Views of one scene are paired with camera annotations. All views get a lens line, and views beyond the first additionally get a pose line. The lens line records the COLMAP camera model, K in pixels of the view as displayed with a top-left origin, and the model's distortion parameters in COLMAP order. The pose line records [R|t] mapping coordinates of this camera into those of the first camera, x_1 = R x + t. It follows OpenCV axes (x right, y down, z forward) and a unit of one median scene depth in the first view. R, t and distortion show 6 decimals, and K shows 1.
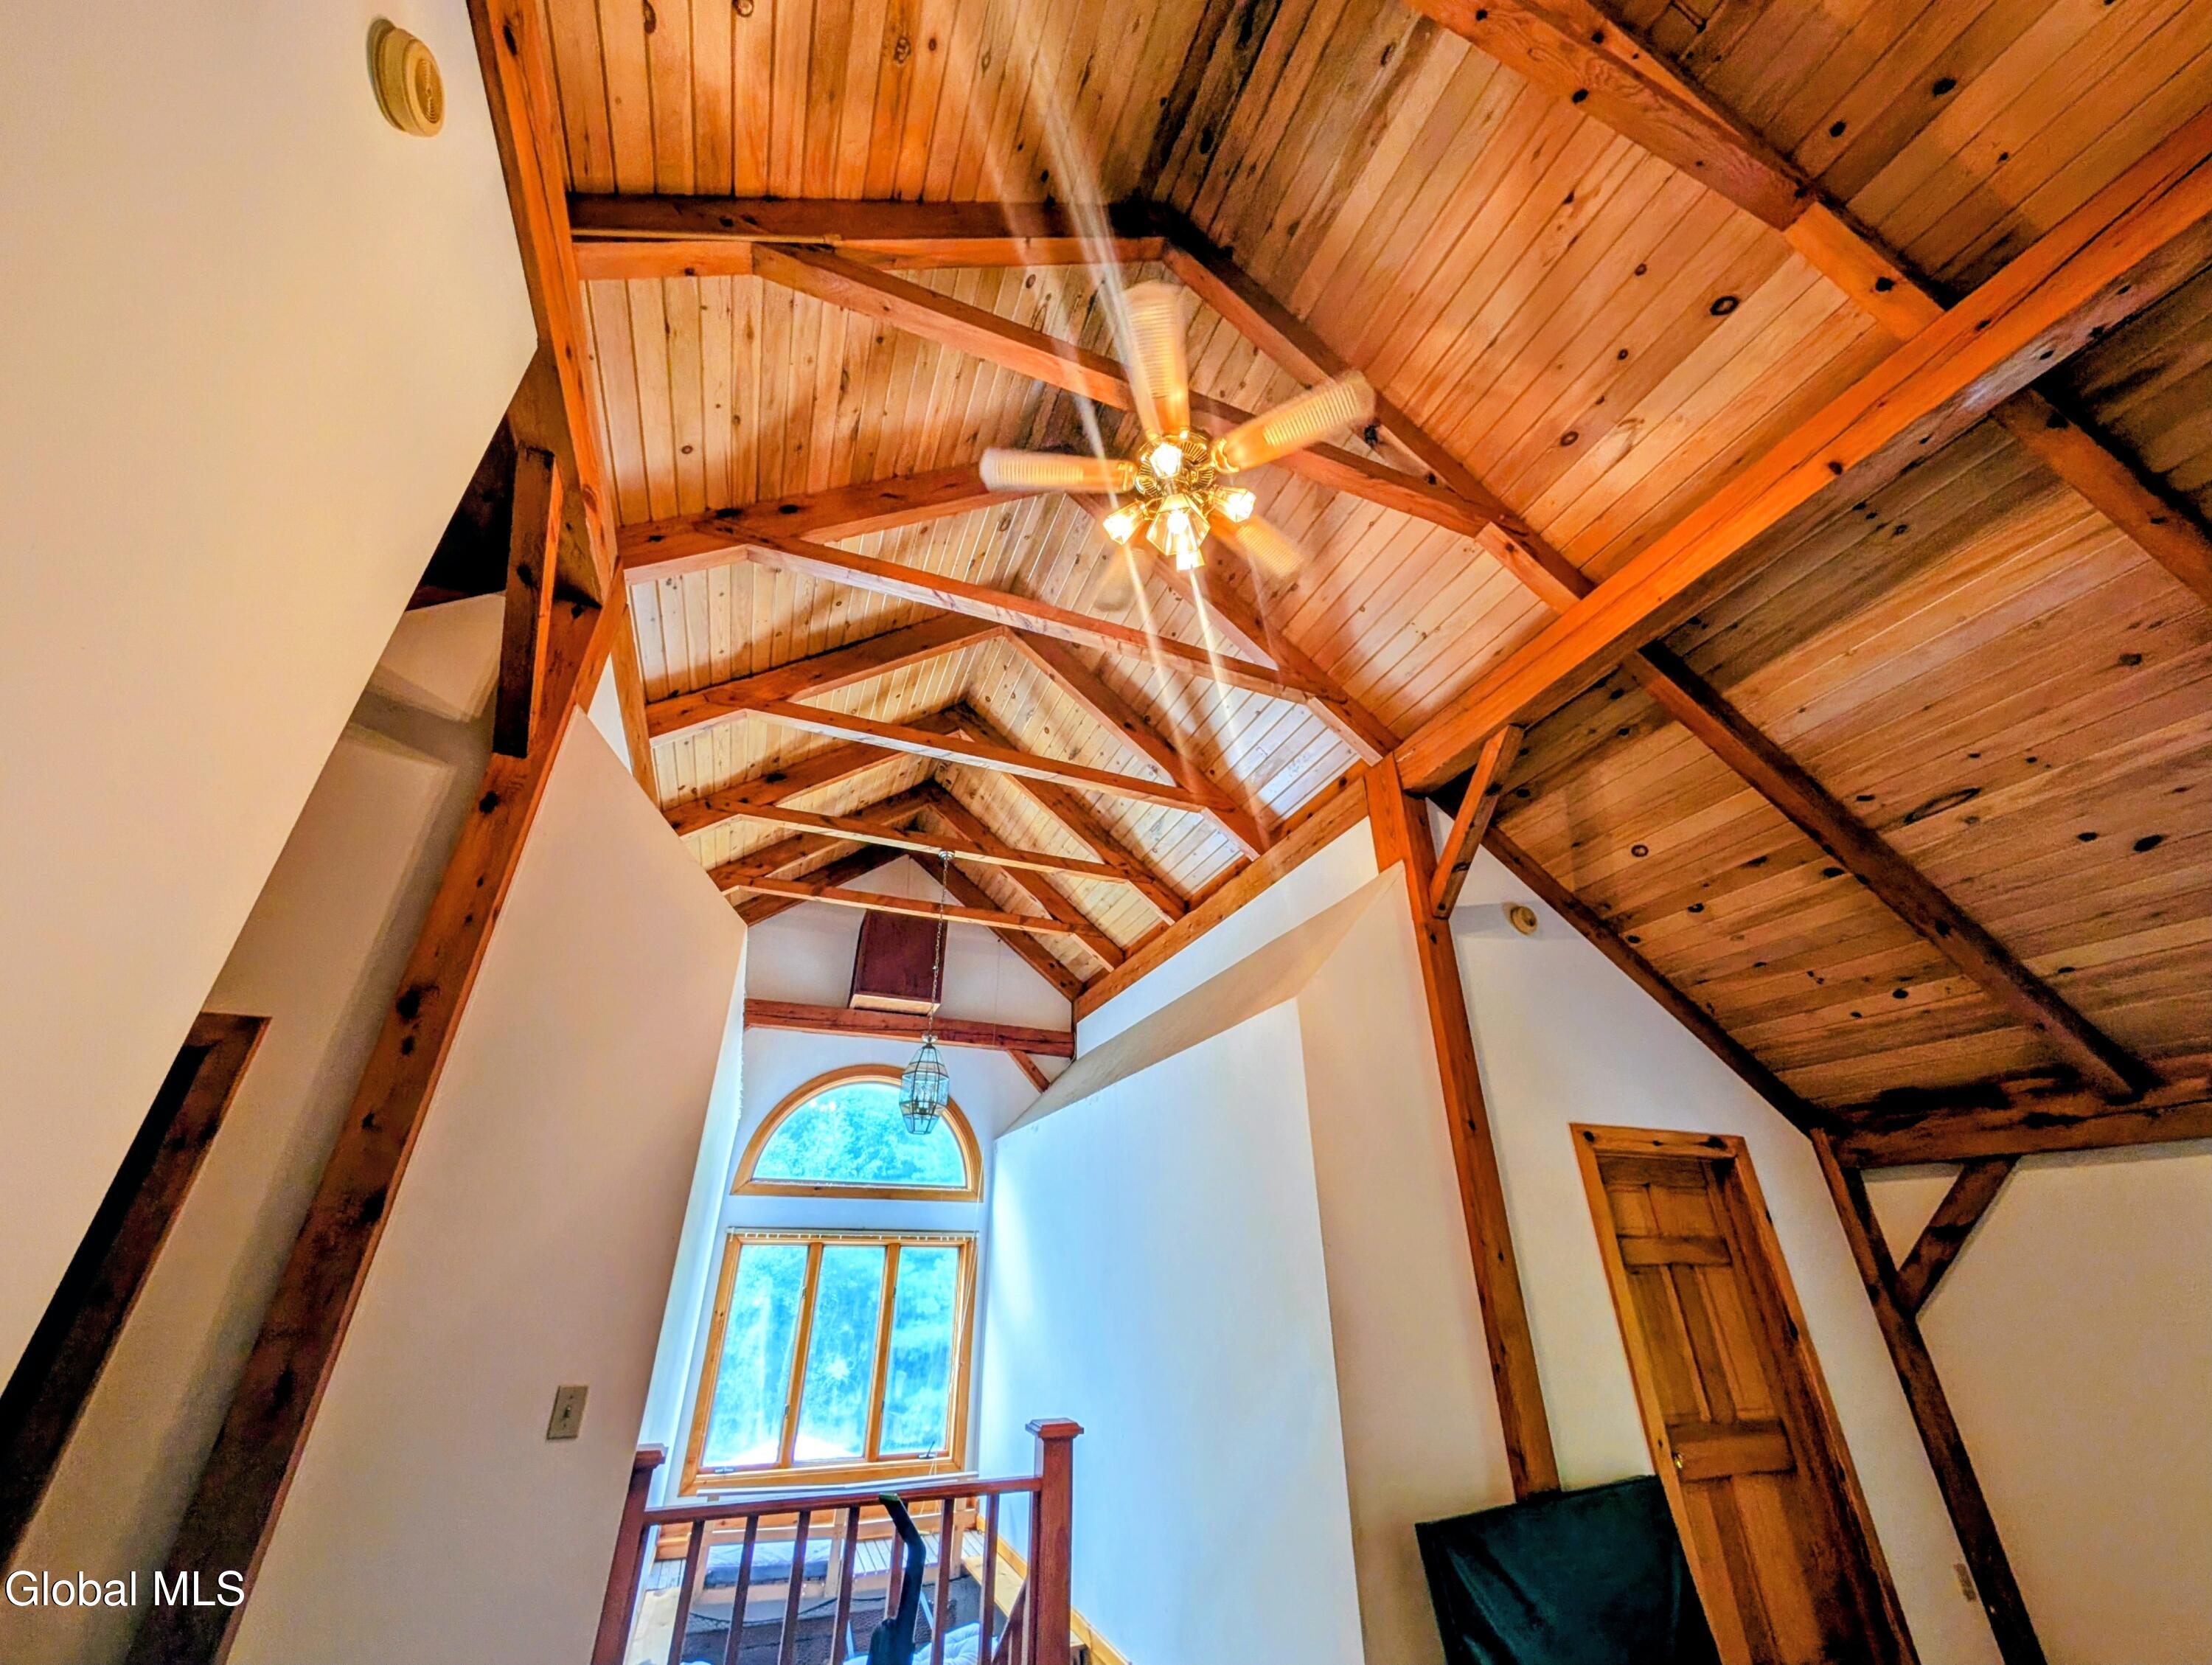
lens RADIAL K [[835.9, 0, 1106.8], [0, 835.9, 837.6], [0, 0, 1]] dist [-0.001558, 0.000738]
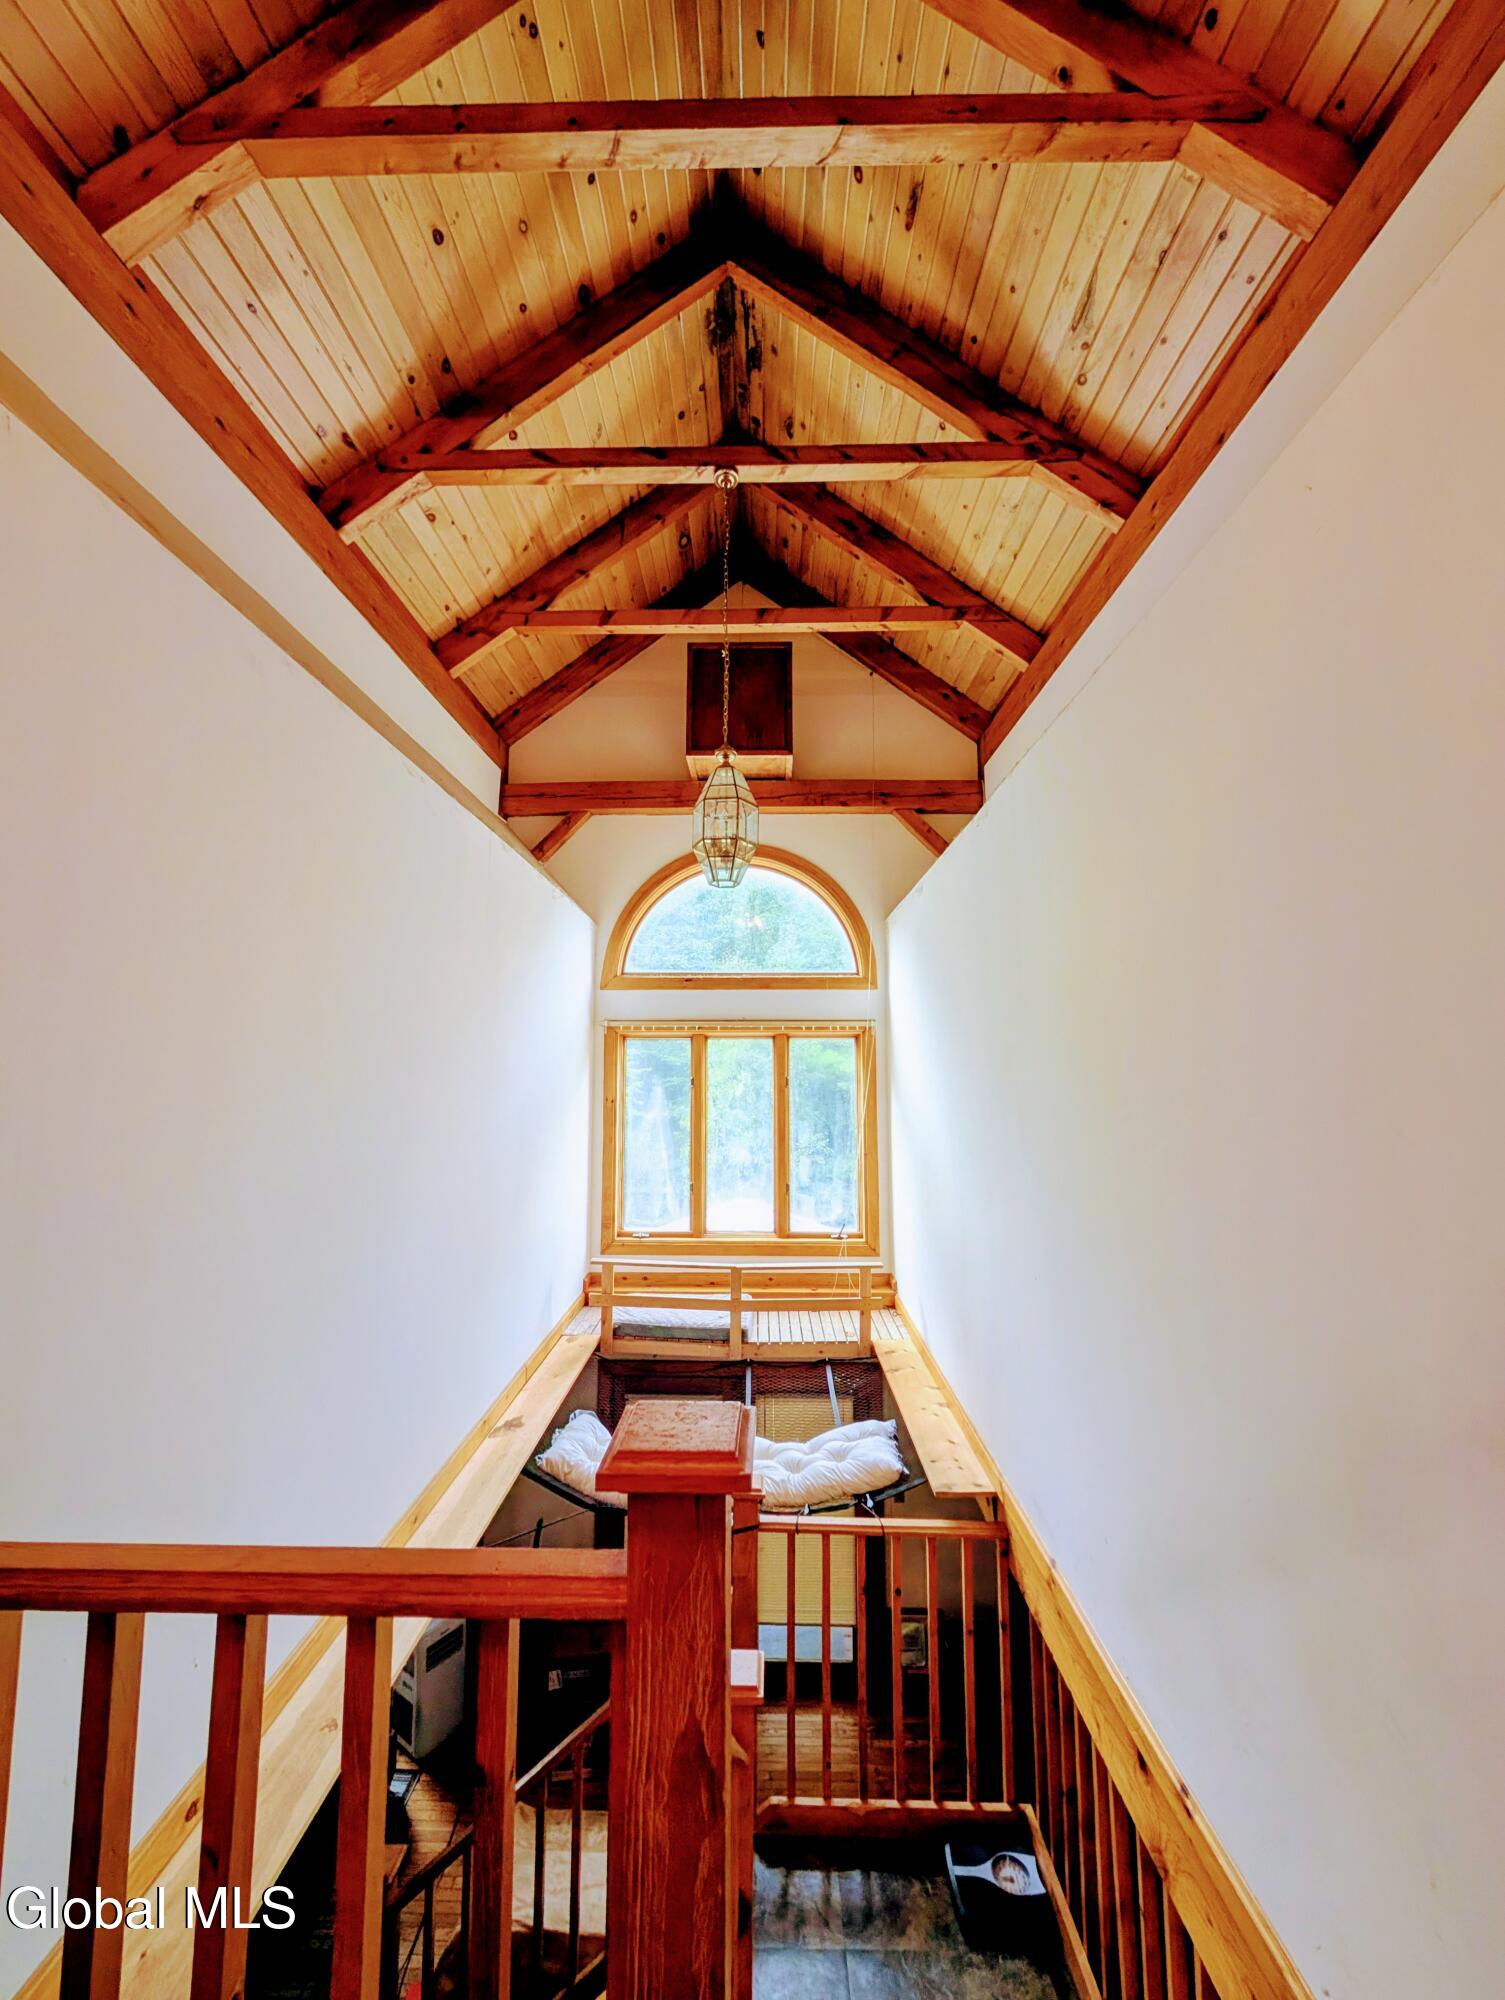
lens RADIAL K [[755.8, 0, 752.3], [0, 755.8, 996.9], [0, 0, 1]] dist [-0.001558, 0.000738]
pose [[0.920803, -0.036362, -0.388330, 0.039779], [0.179585, 0.923351, 0.339369, 0.205234], [0.346225, -0.382230, 0.856755, 0.378885]]
